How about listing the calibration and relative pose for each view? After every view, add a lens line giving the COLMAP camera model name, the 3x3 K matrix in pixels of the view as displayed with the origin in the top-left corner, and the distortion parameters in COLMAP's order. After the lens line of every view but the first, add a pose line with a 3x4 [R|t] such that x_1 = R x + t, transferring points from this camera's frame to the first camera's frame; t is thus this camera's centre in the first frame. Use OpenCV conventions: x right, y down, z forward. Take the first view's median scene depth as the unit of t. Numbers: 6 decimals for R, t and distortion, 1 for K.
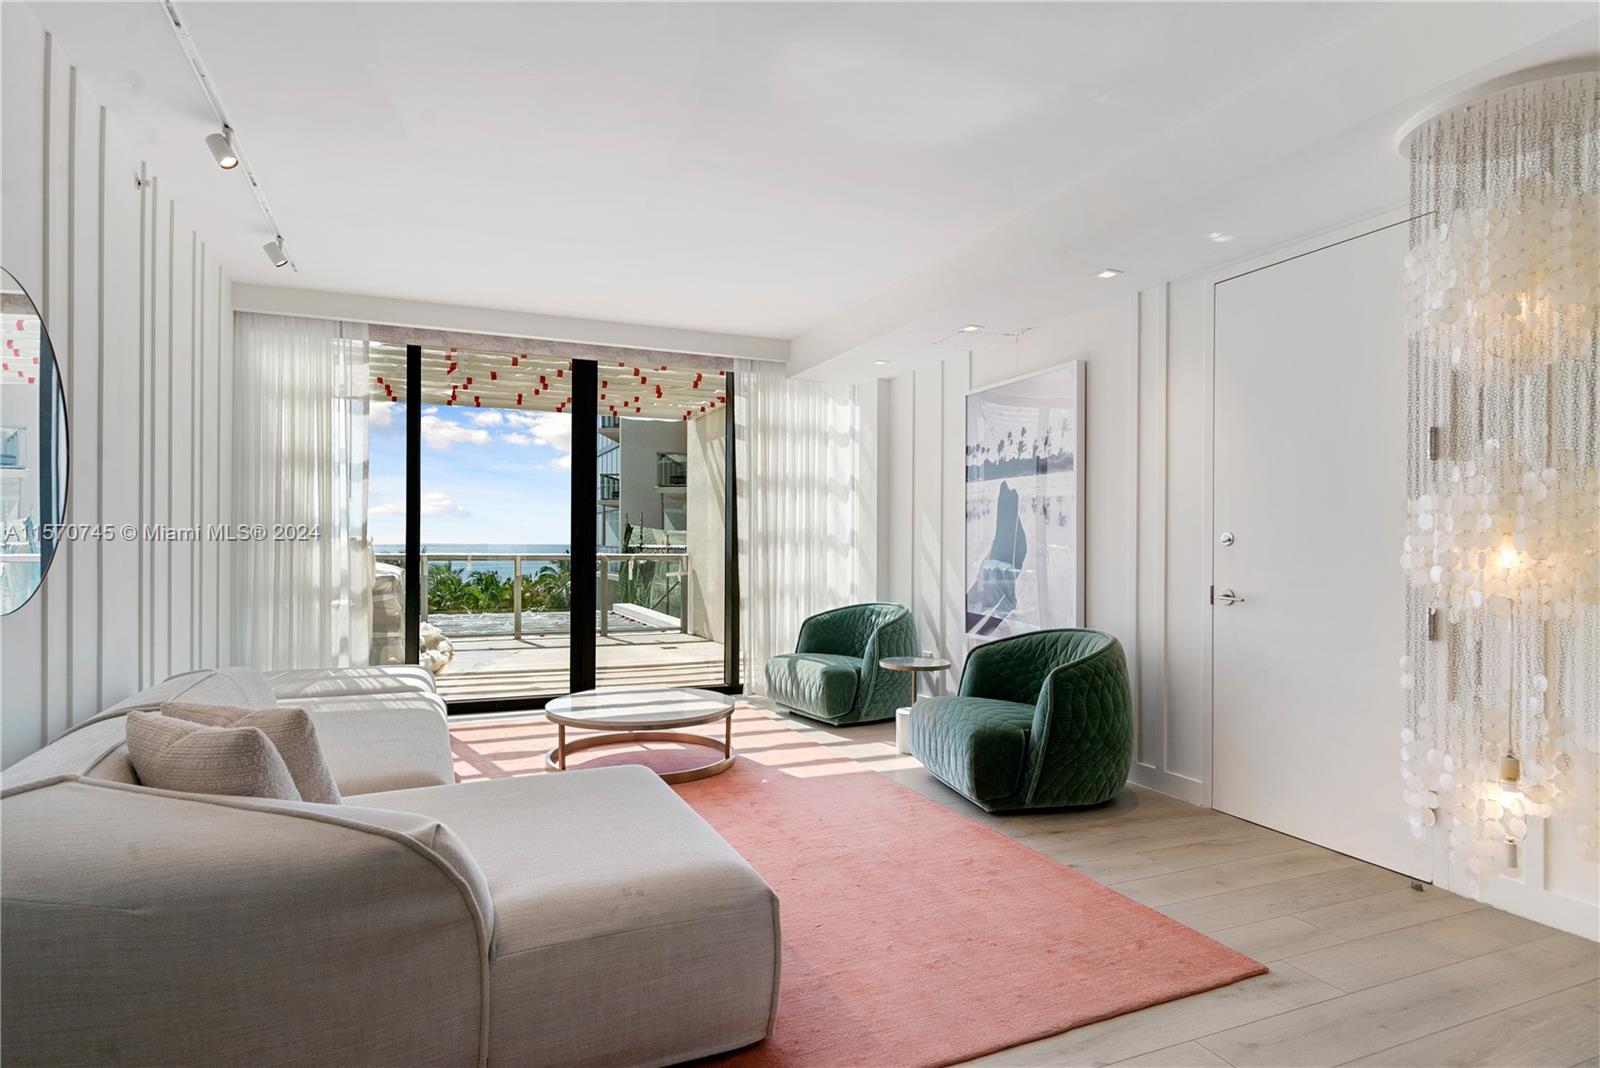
lens RADIAL K [[892.4, 0, 826.9], [0, 892.4, 546.8], [0, 0, 1]] dist [0.000880, 0.002777]
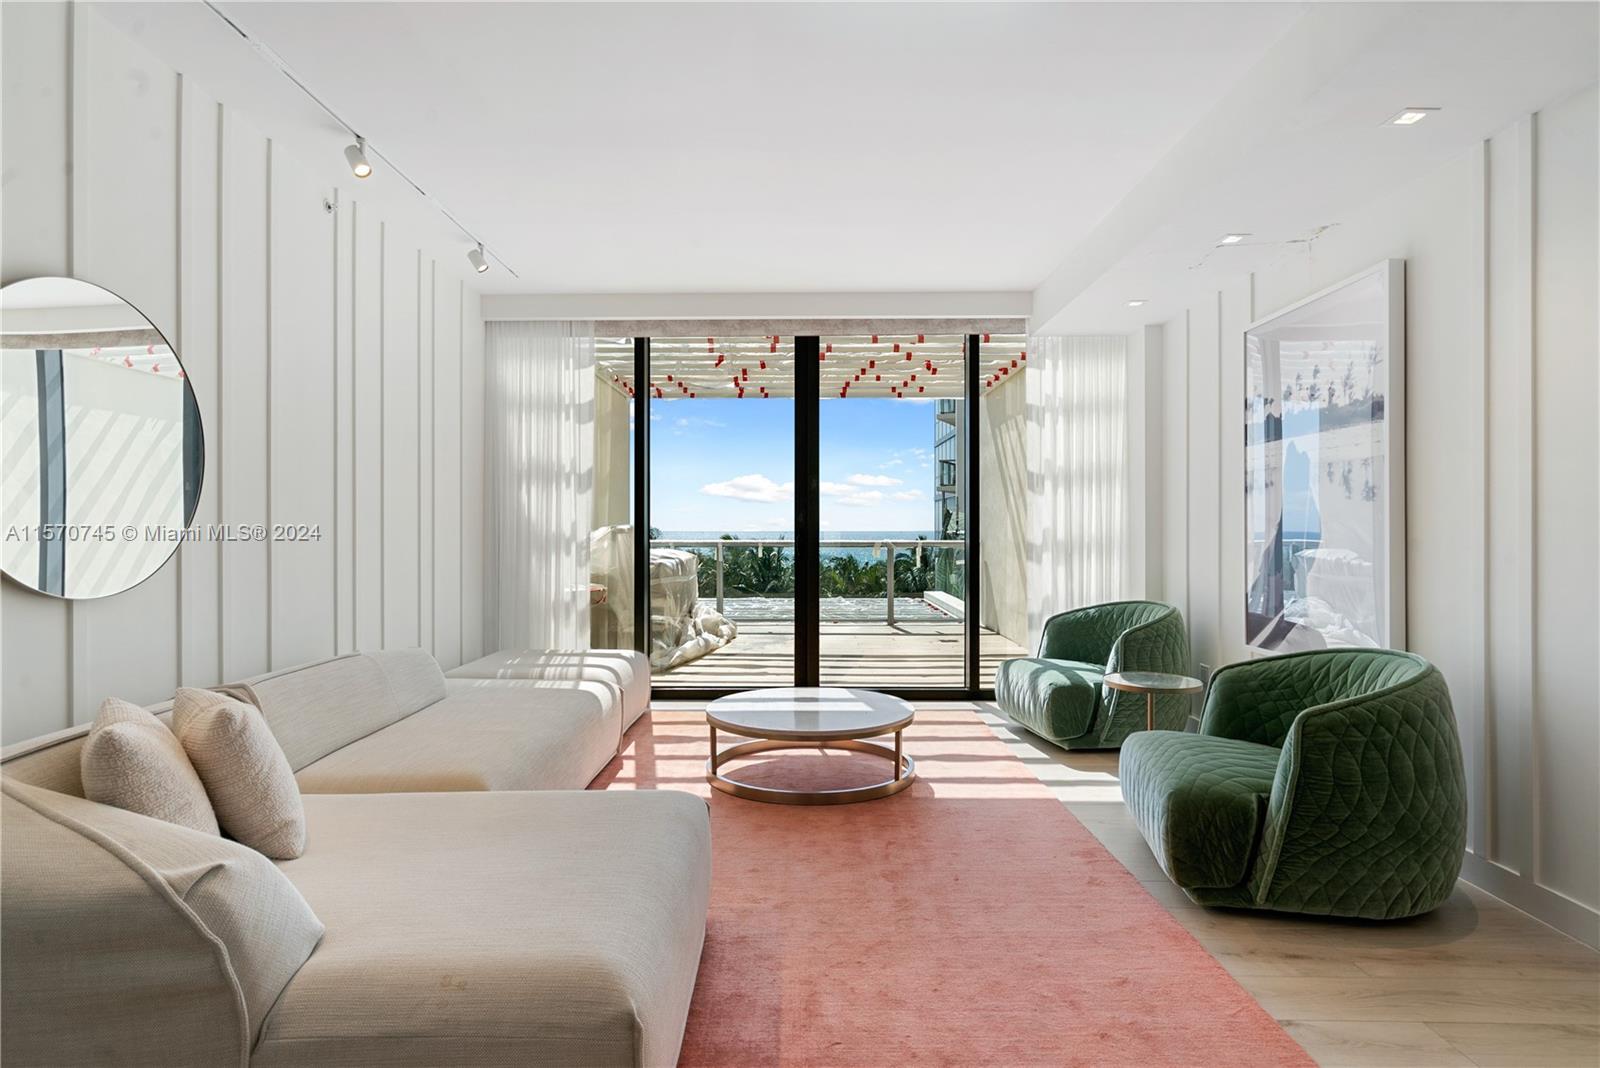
lens RADIAL K [[892.4, 0, 786.0], [0, 892.4, 530.6], [0, 0, 1]] dist [0.000880, 0.002777]
pose [[0.903090, -0.006155, -0.429406, 0.159837], [0.005068, 0.999980, -0.003675, 0.000568], [0.429421, 0.001143, 0.903104, 0.182133]]
